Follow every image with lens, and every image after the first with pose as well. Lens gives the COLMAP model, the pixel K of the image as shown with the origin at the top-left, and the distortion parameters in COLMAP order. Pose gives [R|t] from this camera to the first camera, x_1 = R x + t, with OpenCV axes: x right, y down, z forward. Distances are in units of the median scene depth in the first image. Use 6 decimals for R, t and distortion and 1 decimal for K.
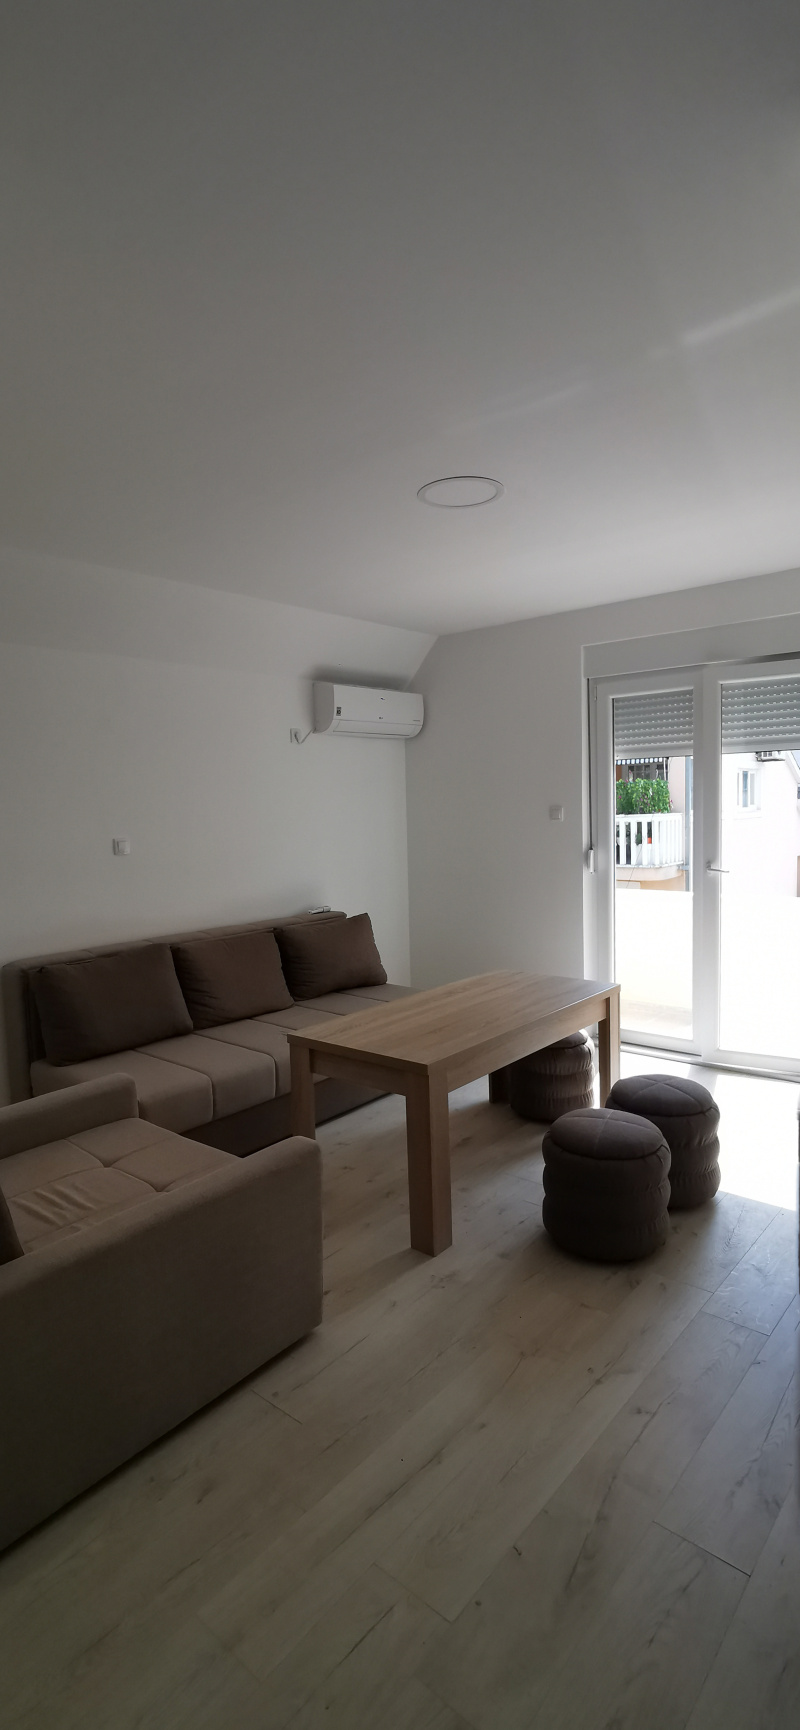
lens RADIAL K [[803.1, 0, 396.5], [0, 803.1, 861.1], [0, 0, 1]] dist [-0.027037, 0.023250]
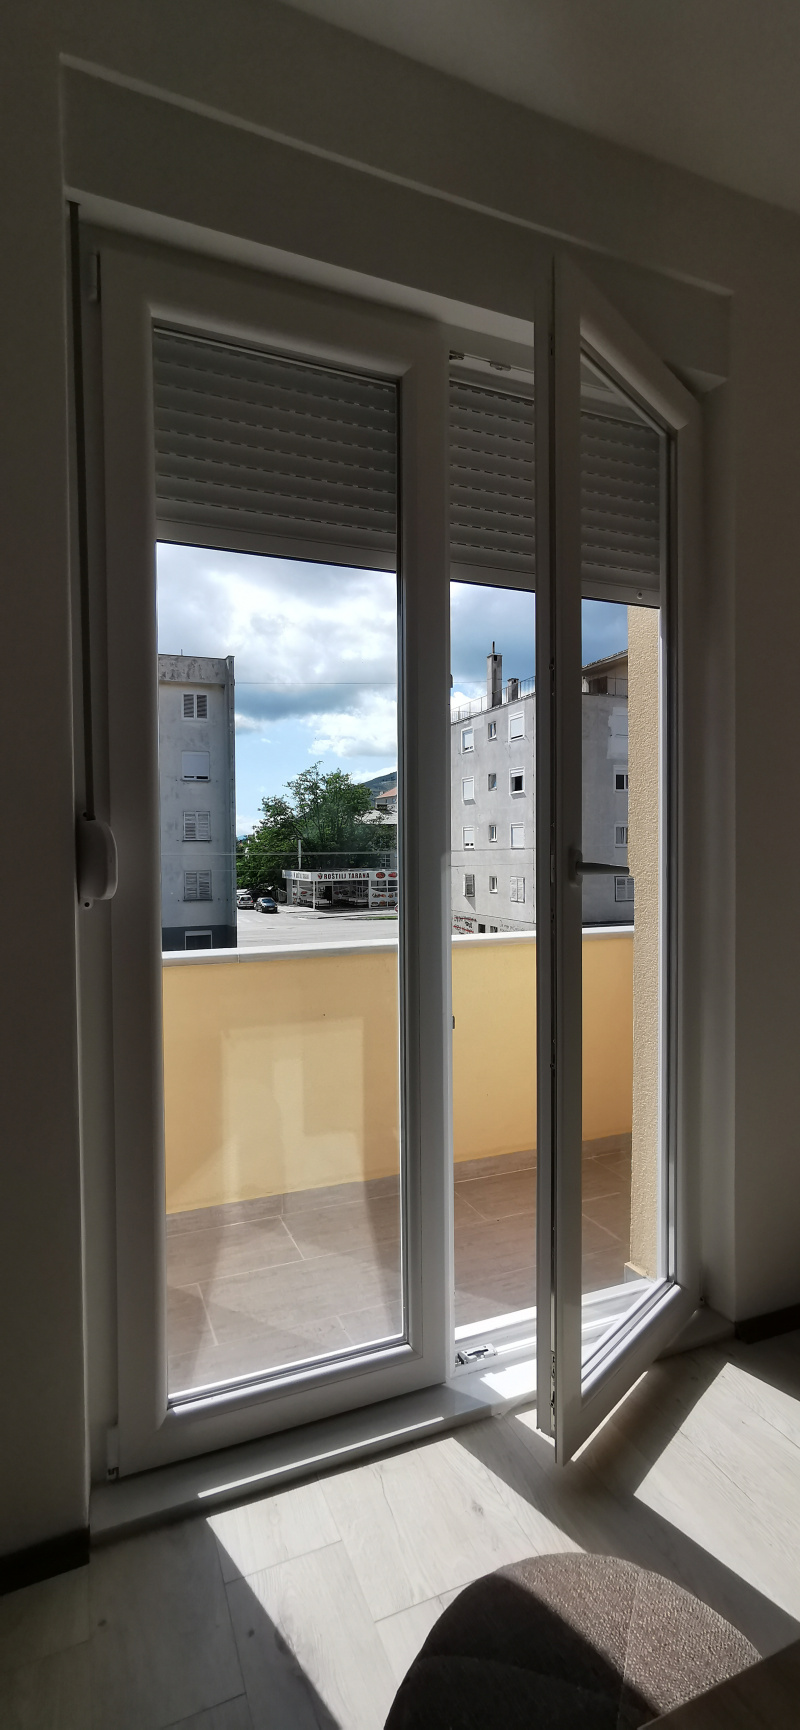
lens RADIAL K [[803.1, 0, 396.5], [0, 803.1, 861.1], [0, 0, 1]] dist [-0.027037, 0.023250]
pose [[0.474602, 0.009141, 0.880153, 0.049144], [0.056287, 0.997584, -0.040712, 0.017583], [-0.878399, 0.068863, 0.472941, 0.845629]]
